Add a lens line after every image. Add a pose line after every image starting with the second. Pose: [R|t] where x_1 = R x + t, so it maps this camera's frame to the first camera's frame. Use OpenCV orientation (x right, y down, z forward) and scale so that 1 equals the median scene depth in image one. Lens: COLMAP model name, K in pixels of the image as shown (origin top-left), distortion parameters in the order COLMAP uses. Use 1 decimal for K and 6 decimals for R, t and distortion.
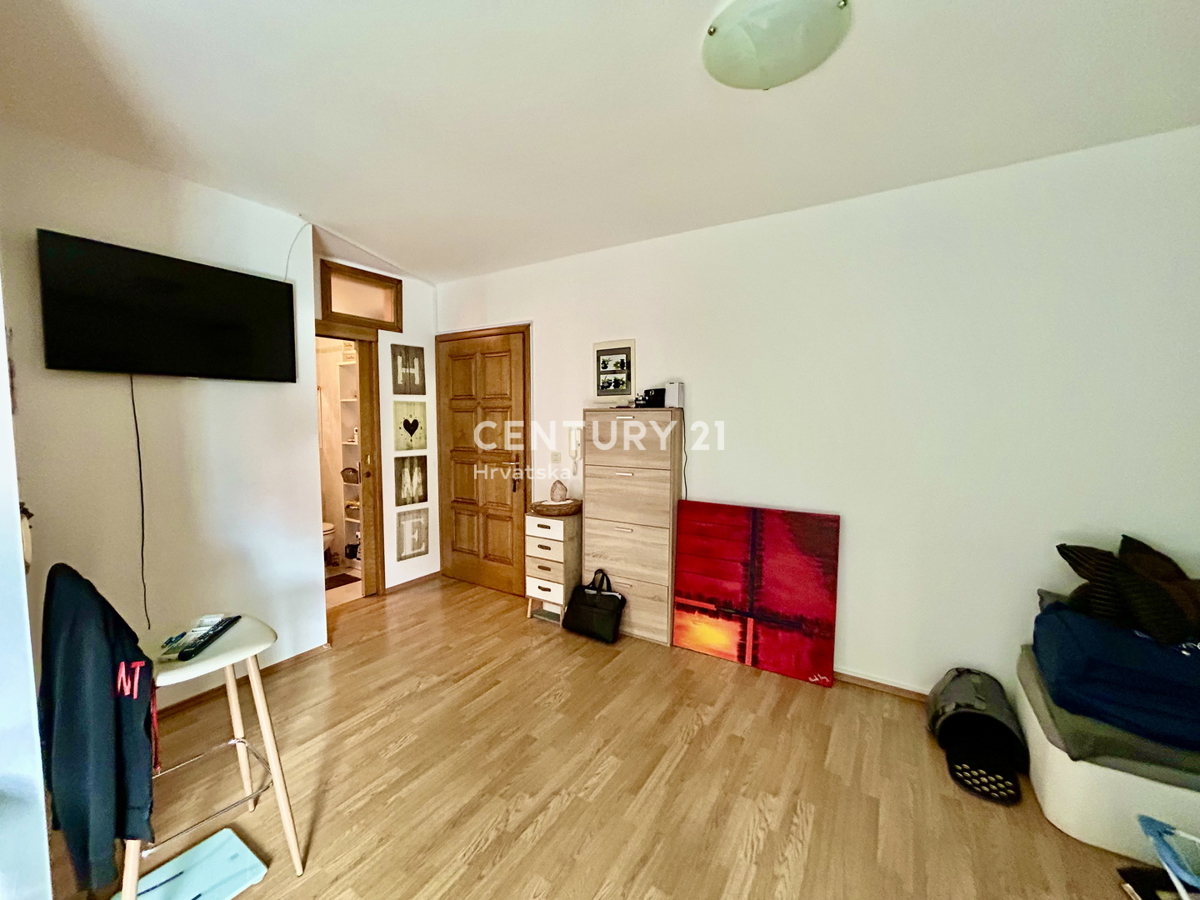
lens RADIAL K [[479.4, 0, 598.9], [0, 479.4, 449.6], [0, 0, 1]] dist [0.000361, -0.000411]
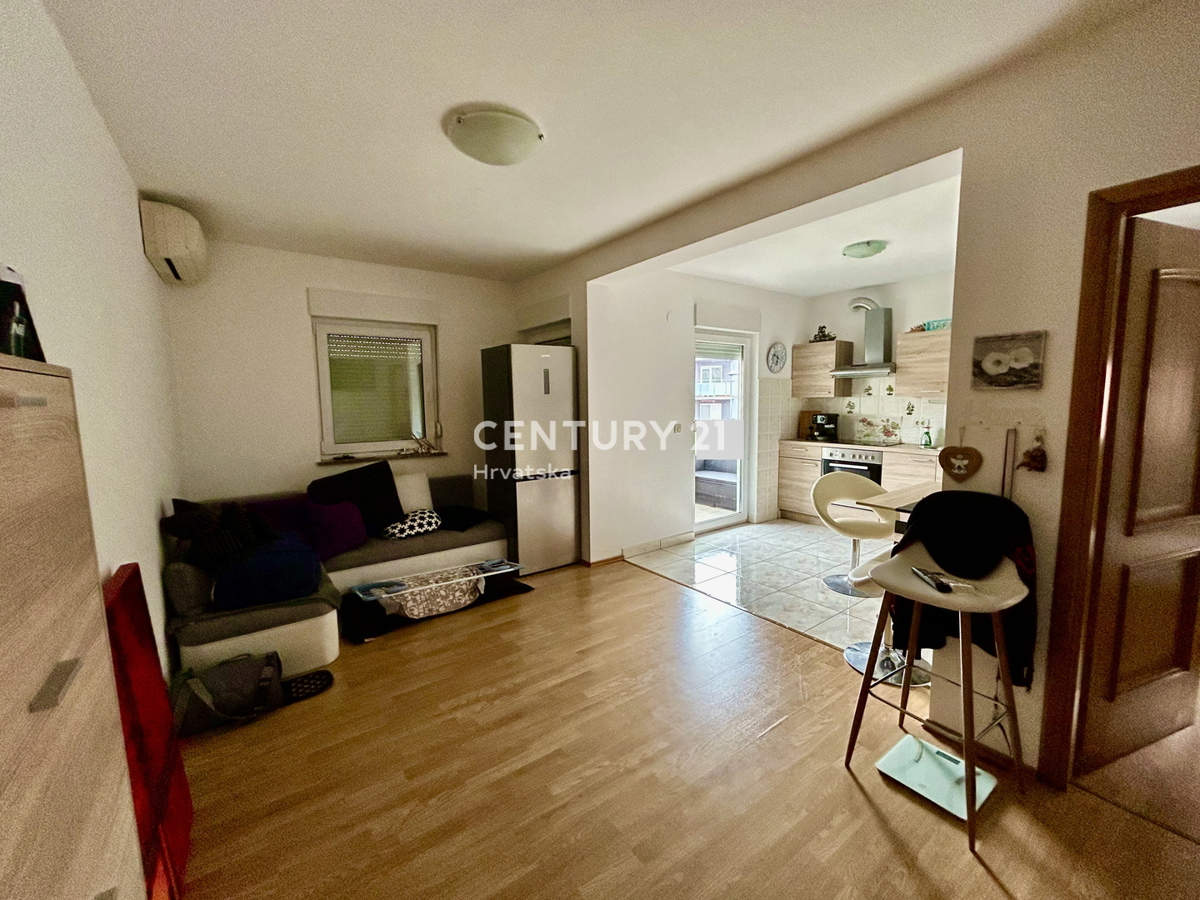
lens RADIAL K [[479.4, 0, 598.8], [0, 479.4, 450.9], [0, 0, 1]] dist [0.000361, -0.000411]
pose [[-0.926813, -0.025305, 0.374670, -0.344487], [0.040580, 0.985135, 0.166918, -0.101059], [-0.373325, 0.169906, -0.912009, 1.614313]]
